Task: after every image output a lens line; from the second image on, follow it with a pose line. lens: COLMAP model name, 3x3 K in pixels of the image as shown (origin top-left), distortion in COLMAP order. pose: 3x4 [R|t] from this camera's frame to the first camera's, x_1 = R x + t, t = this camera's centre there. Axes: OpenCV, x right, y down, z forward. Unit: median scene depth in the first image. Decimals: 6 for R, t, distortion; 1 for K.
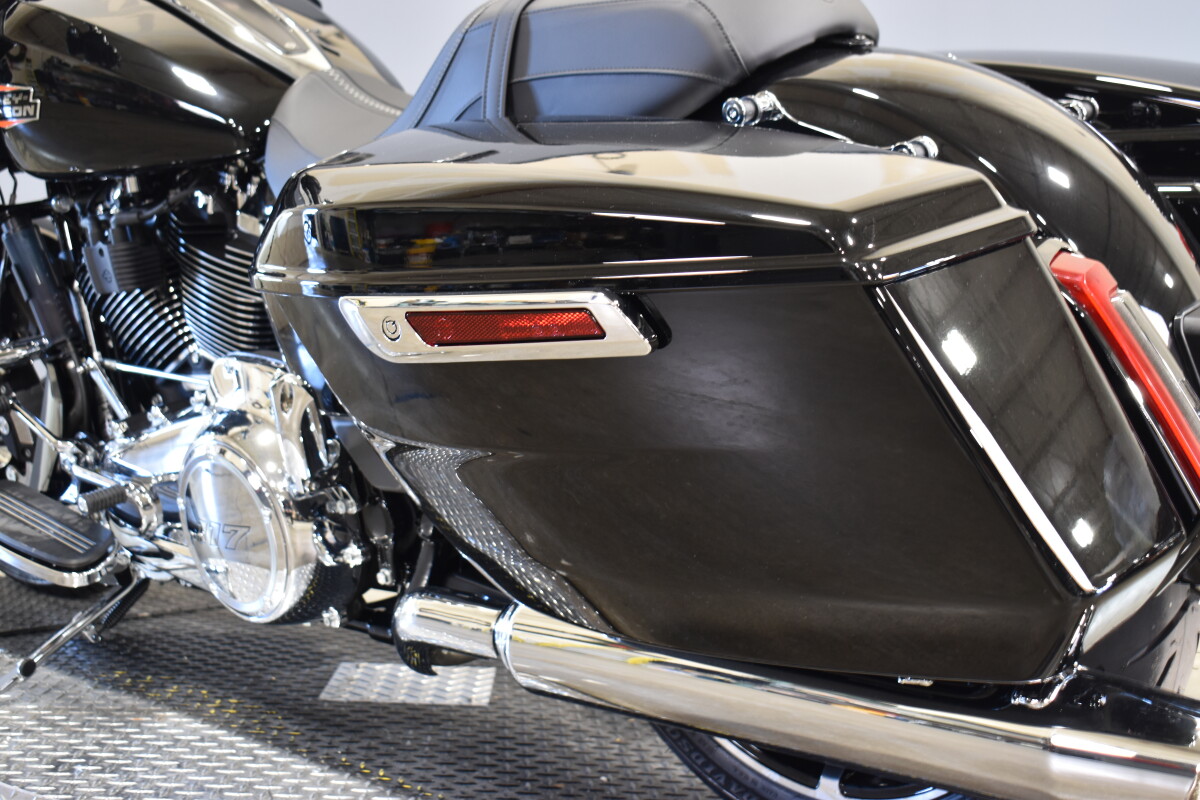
lens RADIAL K [[1601.8, 0, 601.8], [0, 1601.8, 388.9], [0, 0, 1]] dist [-0.050729, 0.000000]
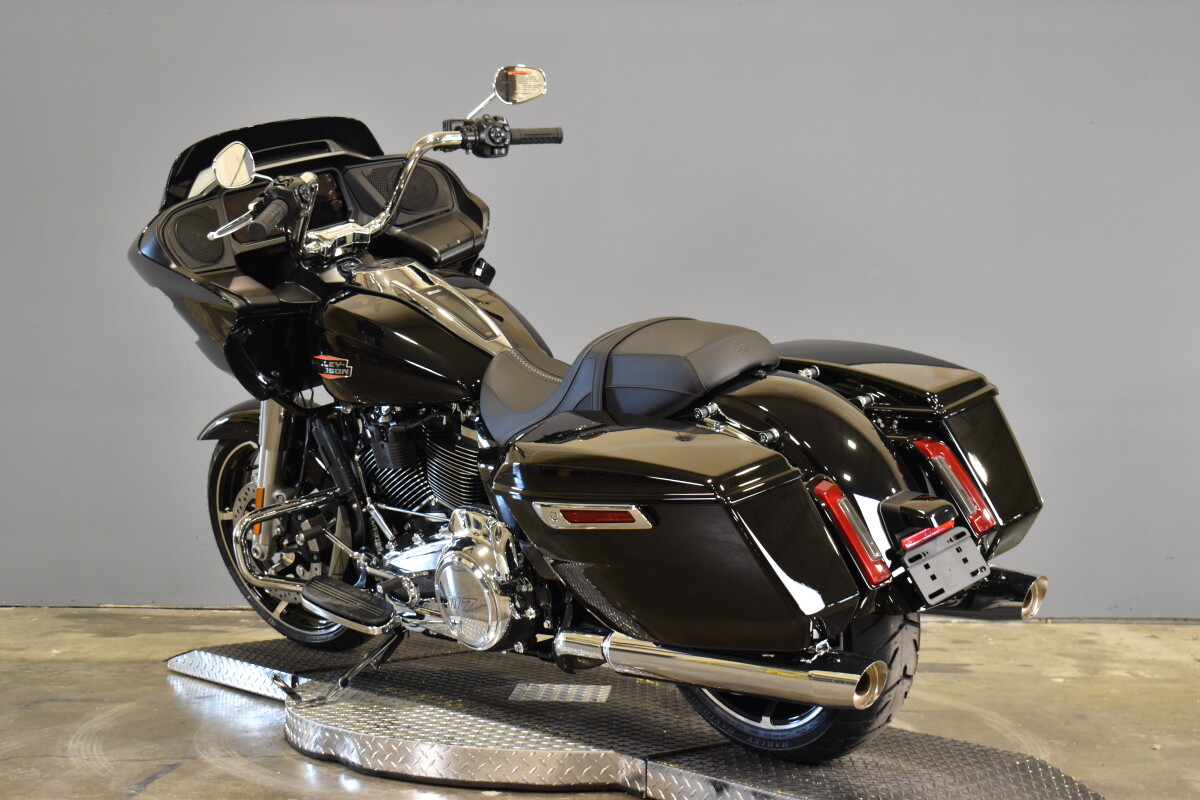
lens RADIAL K [[2056.5, 0, 630.2], [0, 2056.5, 410.7], [0, 0, 1]] dist [0.012210, 0.000000]
pose [[0.996997, -0.019409, -0.074968, 0.148817], [0.018463, 0.999741, -0.013299, -0.100873], [0.075207, 0.011875, 0.997097, -1.416988]]
